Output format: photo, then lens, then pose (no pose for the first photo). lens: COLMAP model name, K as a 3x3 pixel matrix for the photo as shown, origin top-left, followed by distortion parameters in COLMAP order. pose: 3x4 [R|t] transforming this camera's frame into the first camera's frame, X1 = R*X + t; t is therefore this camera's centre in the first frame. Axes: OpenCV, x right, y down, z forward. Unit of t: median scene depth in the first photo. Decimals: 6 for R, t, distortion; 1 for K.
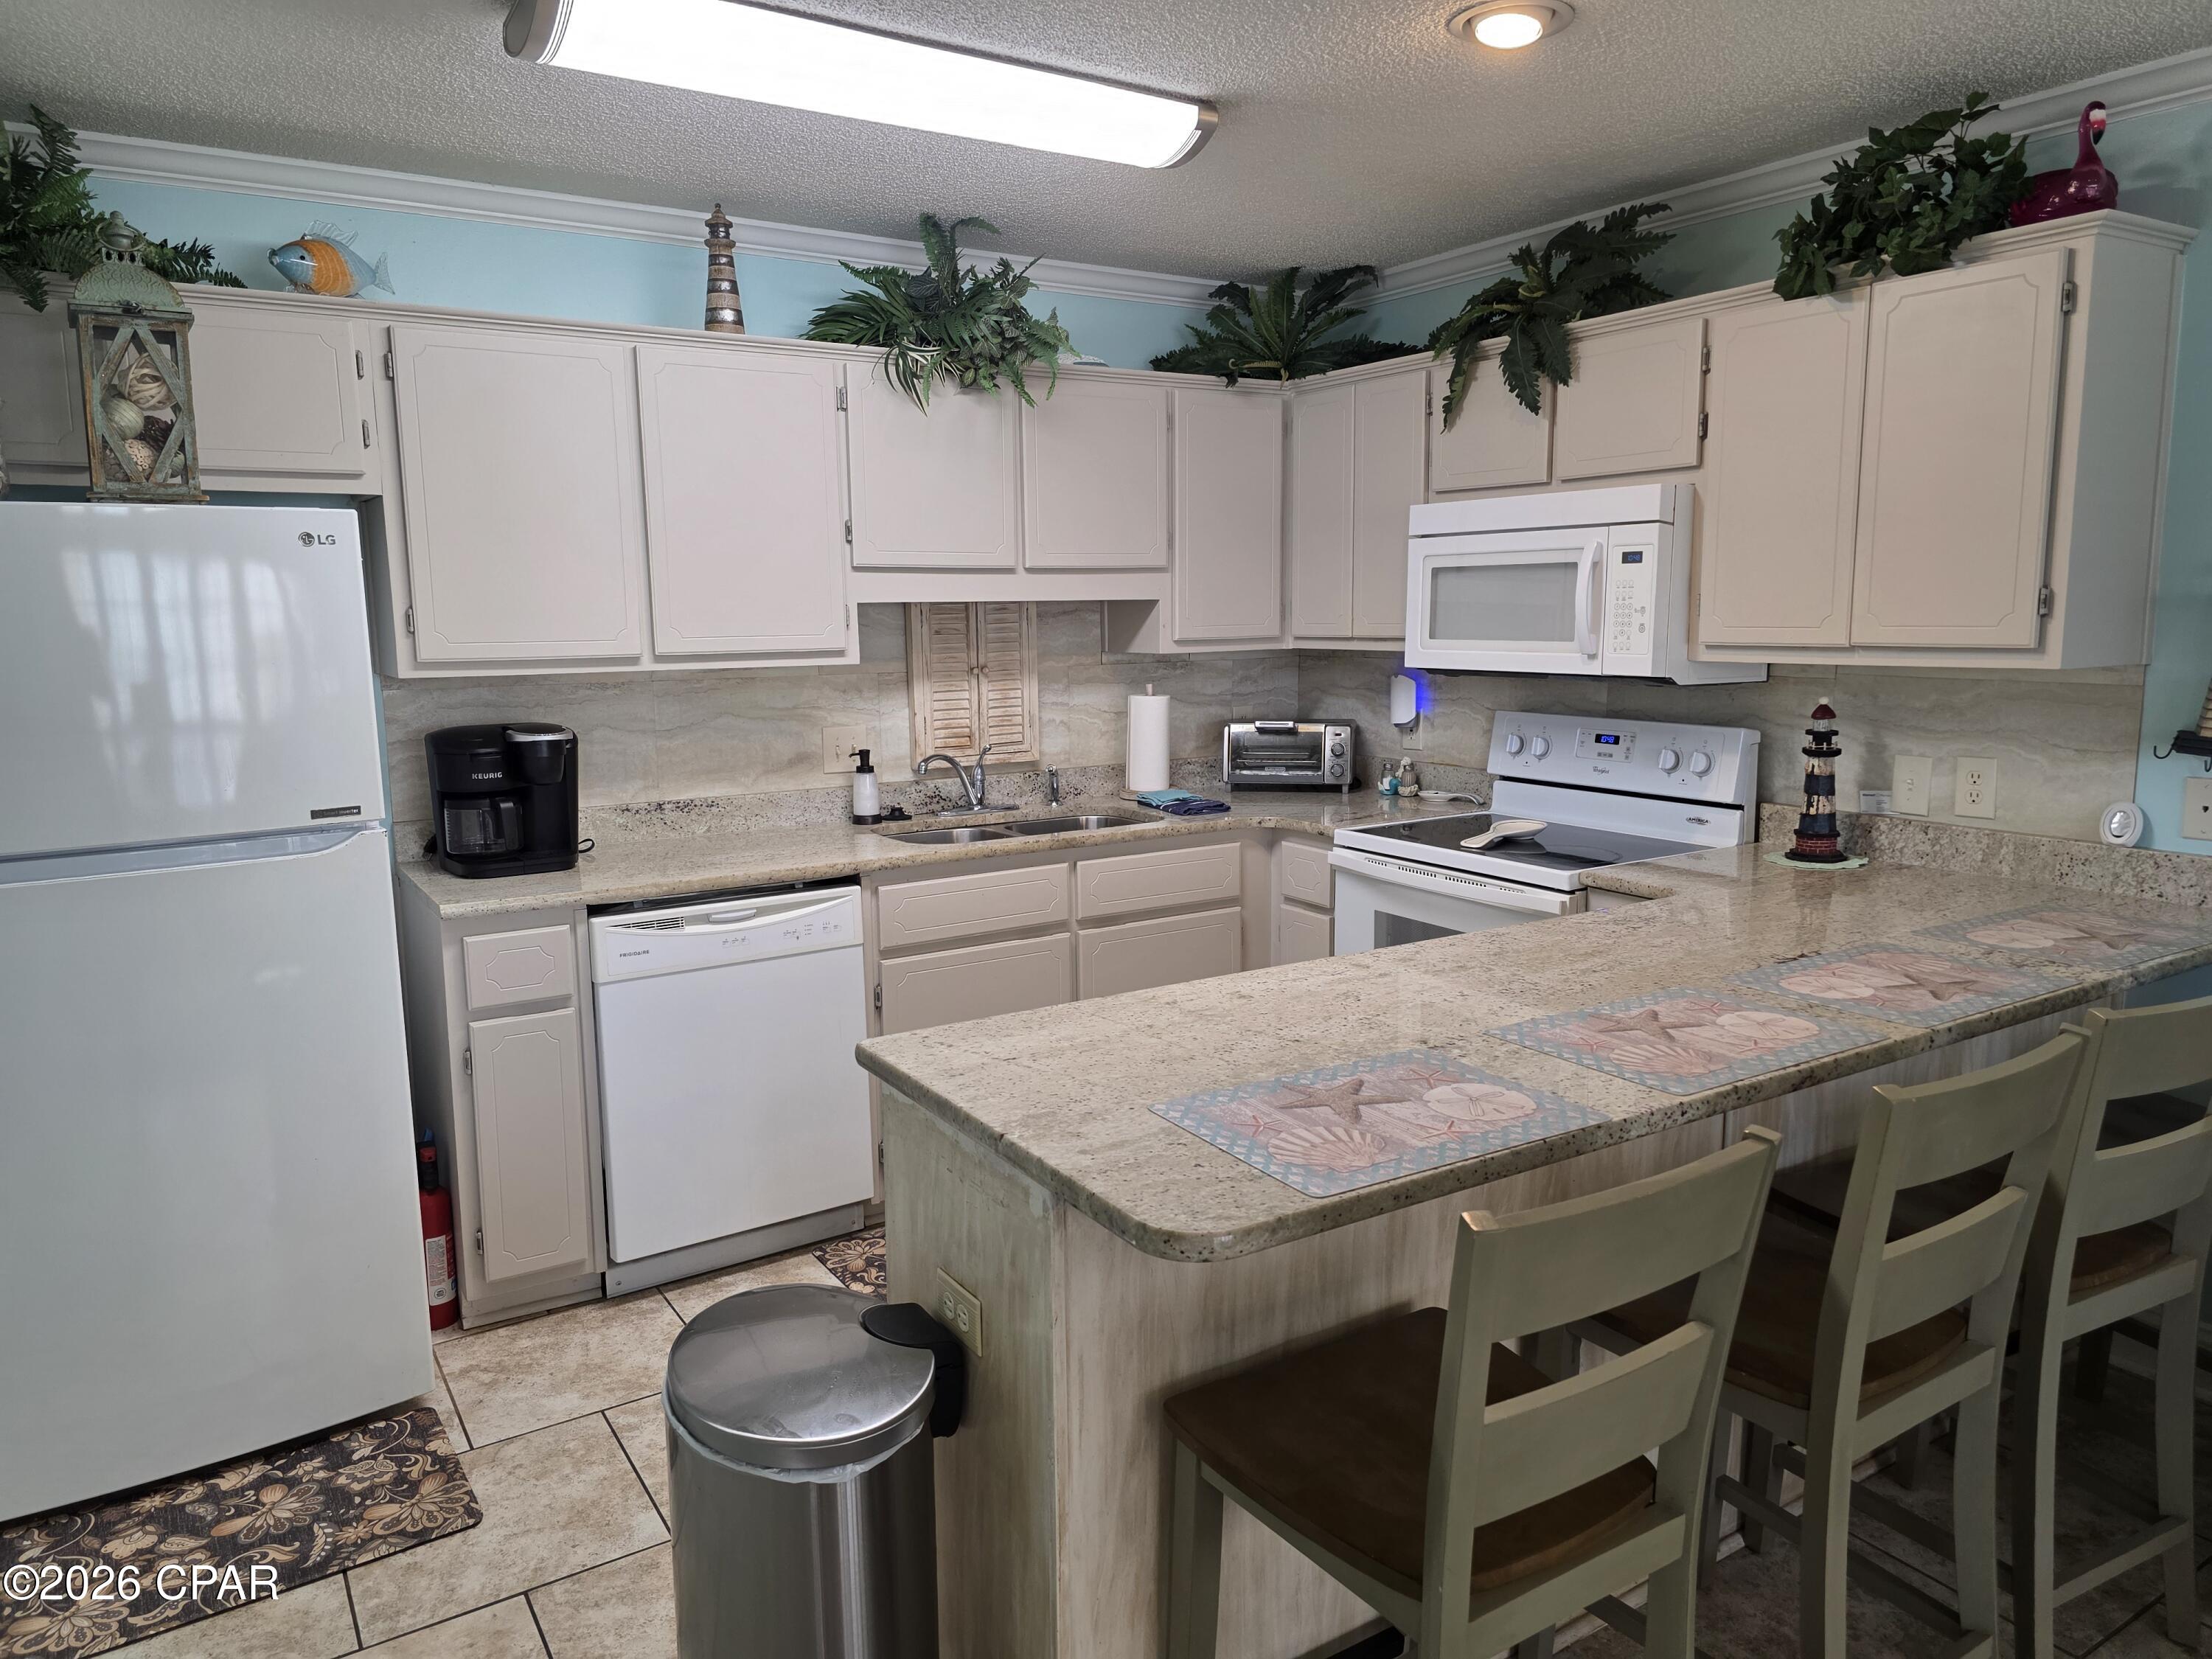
lens RADIAL K [[1500.6, 0, 1103.5], [0, 1500.6, 798.4], [0, 0, 1]] dist [0.132724, -0.159462]
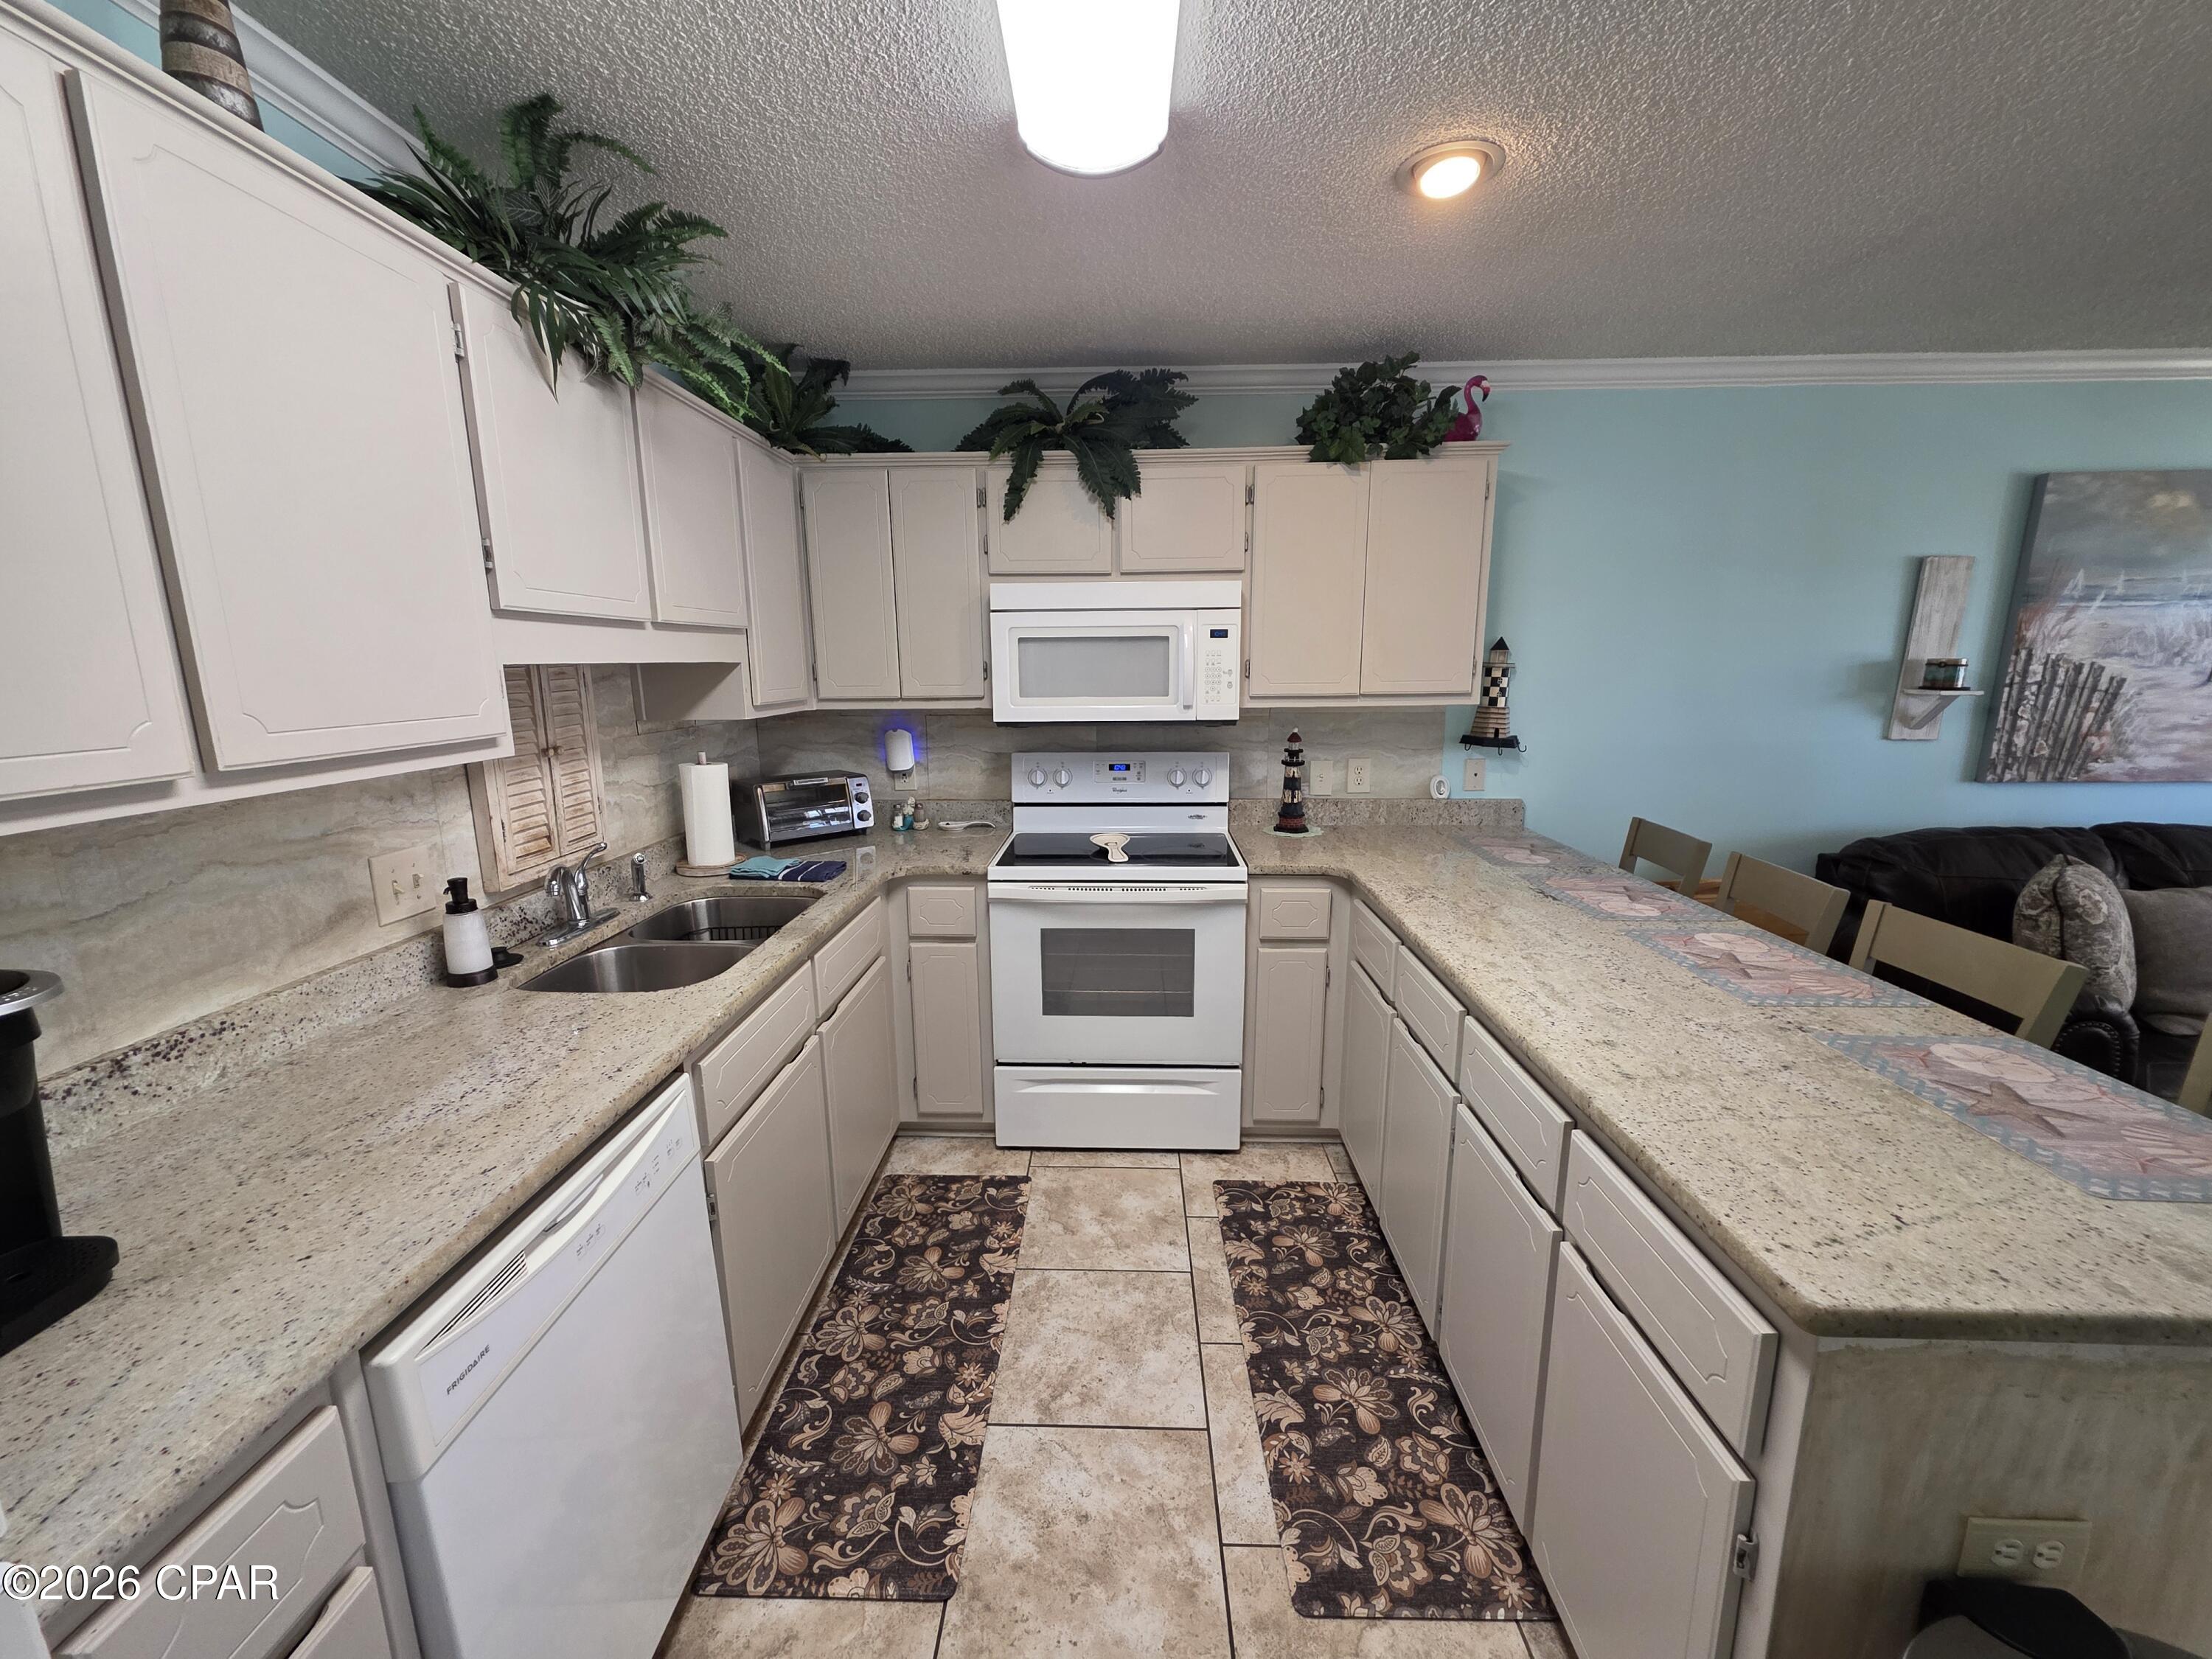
lens RADIAL K [[883.9, 0, 1103.6], [0, 883.9, 838.3], [0, 0, 1]] dist [0.001852, -0.000080]
pose [[0.558205, -0.156791, 0.814754, -0.338314], [0.110343, 0.987288, 0.114396, -0.067997], [-0.822333, 0.026046, 0.568410, 0.551411]]
